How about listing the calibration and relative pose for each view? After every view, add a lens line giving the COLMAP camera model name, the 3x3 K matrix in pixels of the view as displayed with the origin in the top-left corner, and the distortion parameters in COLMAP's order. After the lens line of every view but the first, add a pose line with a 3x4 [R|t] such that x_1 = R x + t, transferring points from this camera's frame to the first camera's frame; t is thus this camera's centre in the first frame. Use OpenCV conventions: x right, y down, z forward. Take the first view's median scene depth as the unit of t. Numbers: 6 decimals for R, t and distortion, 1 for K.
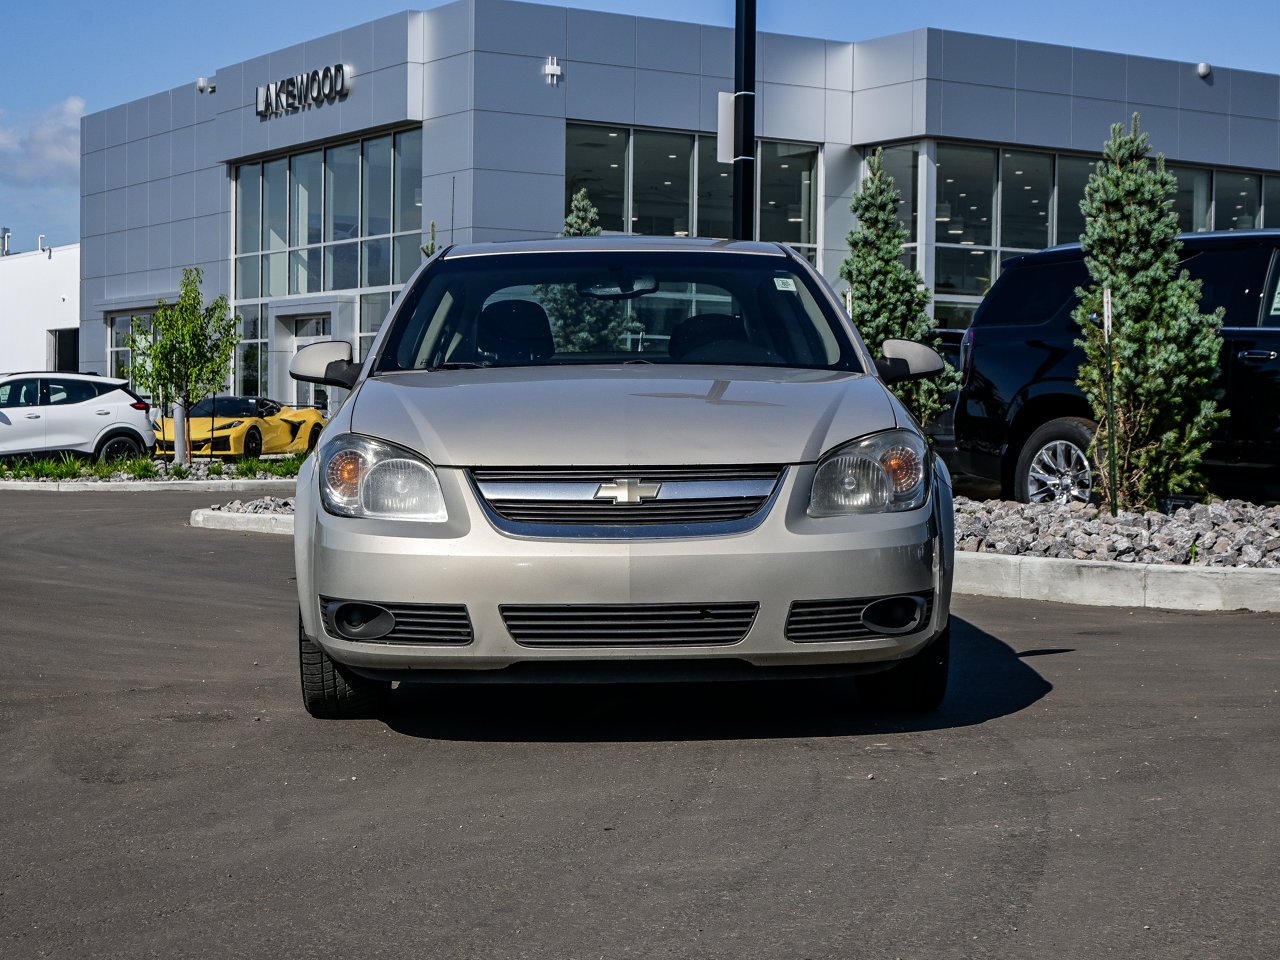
lens RADIAL K [[2318.2, 0, 640.0], [0, 2318.2, 480.0], [0, 0, 1]] dist [-0.042247, -0.070314]
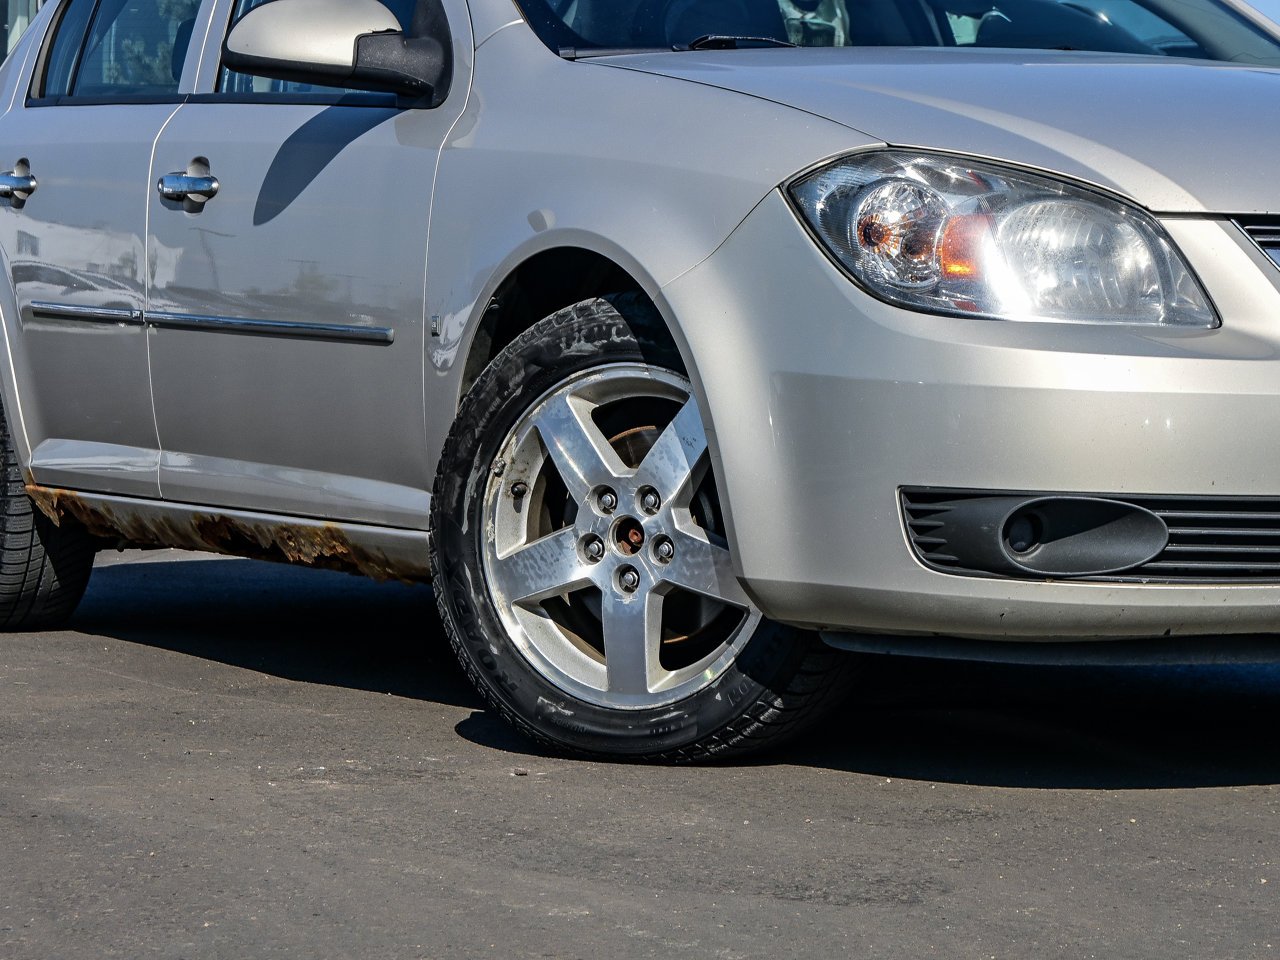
lens RADIAL K [[3594.8, 0, 639.7], [0, 3594.8, 654.3], [0, 0, 1]] dist [-0.091574, 0.364020]
pose [[0.897123, -0.028882, 0.440837, -0.078240], [0.001284, 0.998027, 0.062775, 0.005826], [-0.441780, -0.055751, 0.895390, 0.057983]]
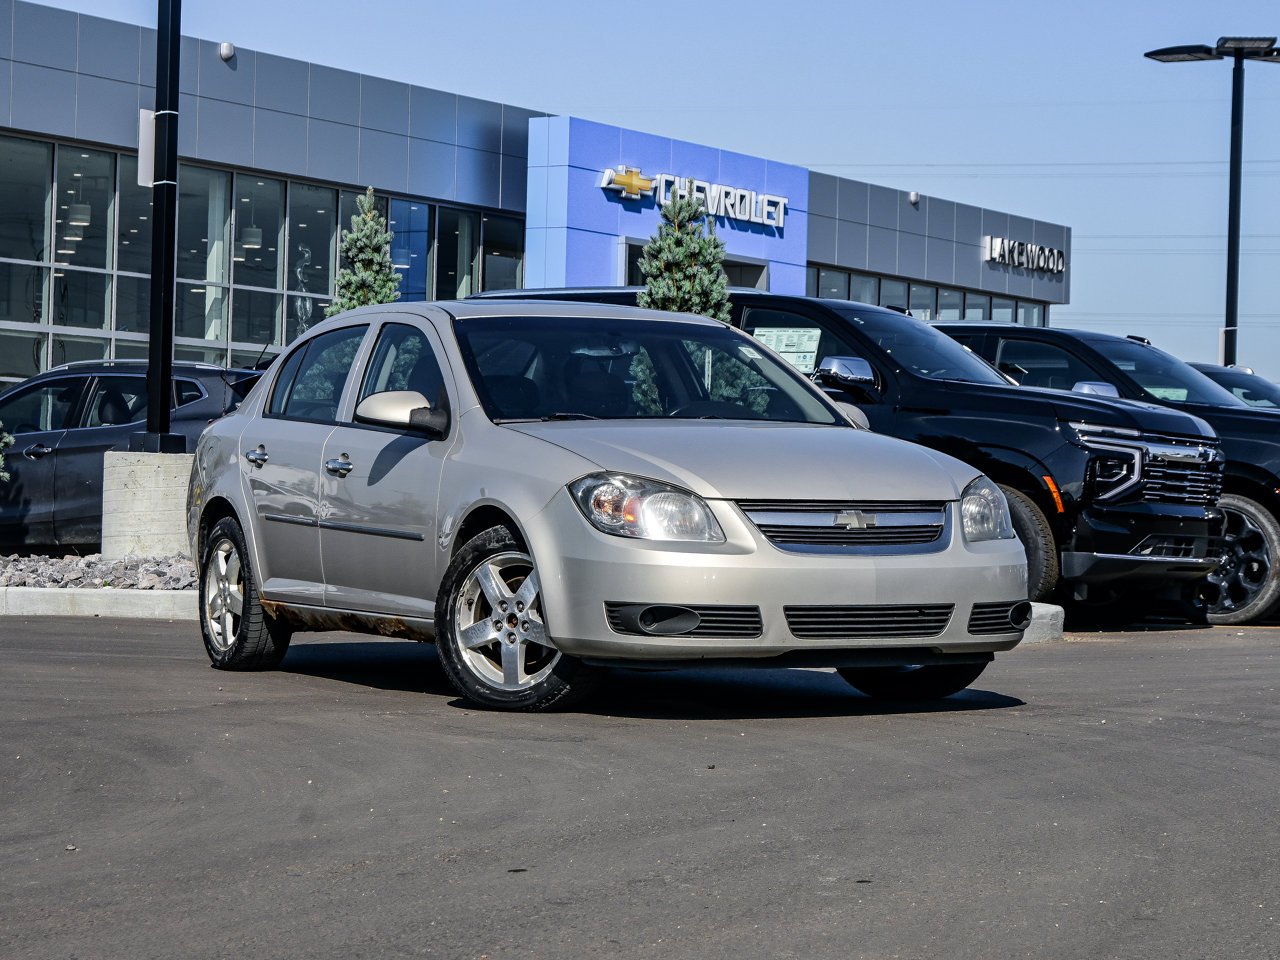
lens RADIAL K [[3079.6, 0, 640.0], [0, 3079.6, 480.0], [0, 0, 1]] dist [-0.083159, -0.354491]
pose [[0.909321, 0.017108, 0.415743, -0.124506], [-0.006361, 0.999609, -0.027221, 0.004556], [-0.416046, 0.022108, 0.909075, -0.077322]]
